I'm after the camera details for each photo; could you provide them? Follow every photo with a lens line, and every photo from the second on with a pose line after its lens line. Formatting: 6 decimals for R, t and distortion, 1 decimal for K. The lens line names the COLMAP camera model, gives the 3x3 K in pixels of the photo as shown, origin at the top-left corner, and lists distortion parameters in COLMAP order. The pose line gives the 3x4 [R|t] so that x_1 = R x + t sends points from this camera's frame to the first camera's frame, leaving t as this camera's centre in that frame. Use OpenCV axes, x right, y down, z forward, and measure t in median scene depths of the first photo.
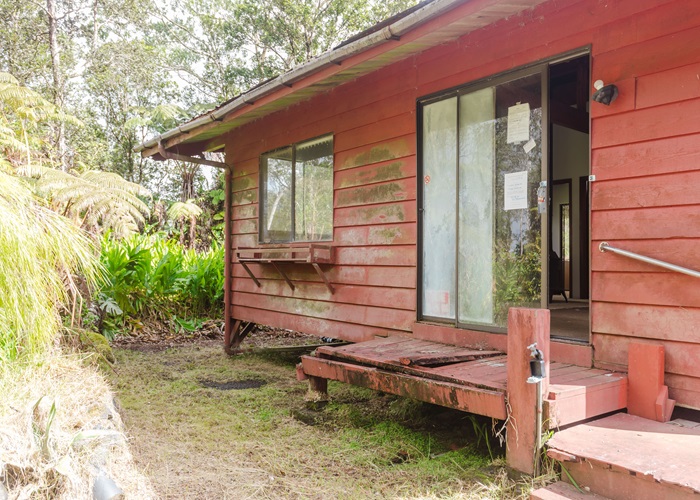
lens RADIAL K [[554.7, 0, 350.0], [0, 554.7, 250.0], [0, 0, 1]] dist [-0.010748, -0.003417]
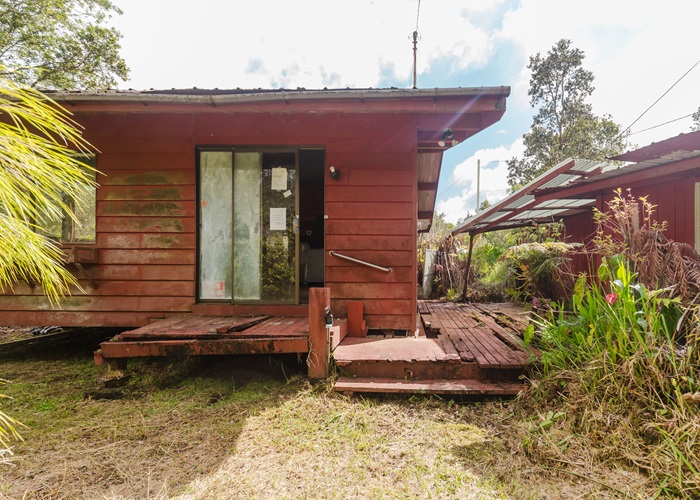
lens RADIAL K [[356.7, 0, 370.2], [0, 356.7, 252.5], [0, 0, 1]] dist [0.001059, -0.000136]
pose [[0.628985, 0.009583, 0.777359, -0.331755], [-0.014749, 0.999891, -0.000392, -0.008340], [-0.777278, -0.011218, 0.629057, 0.093616]]
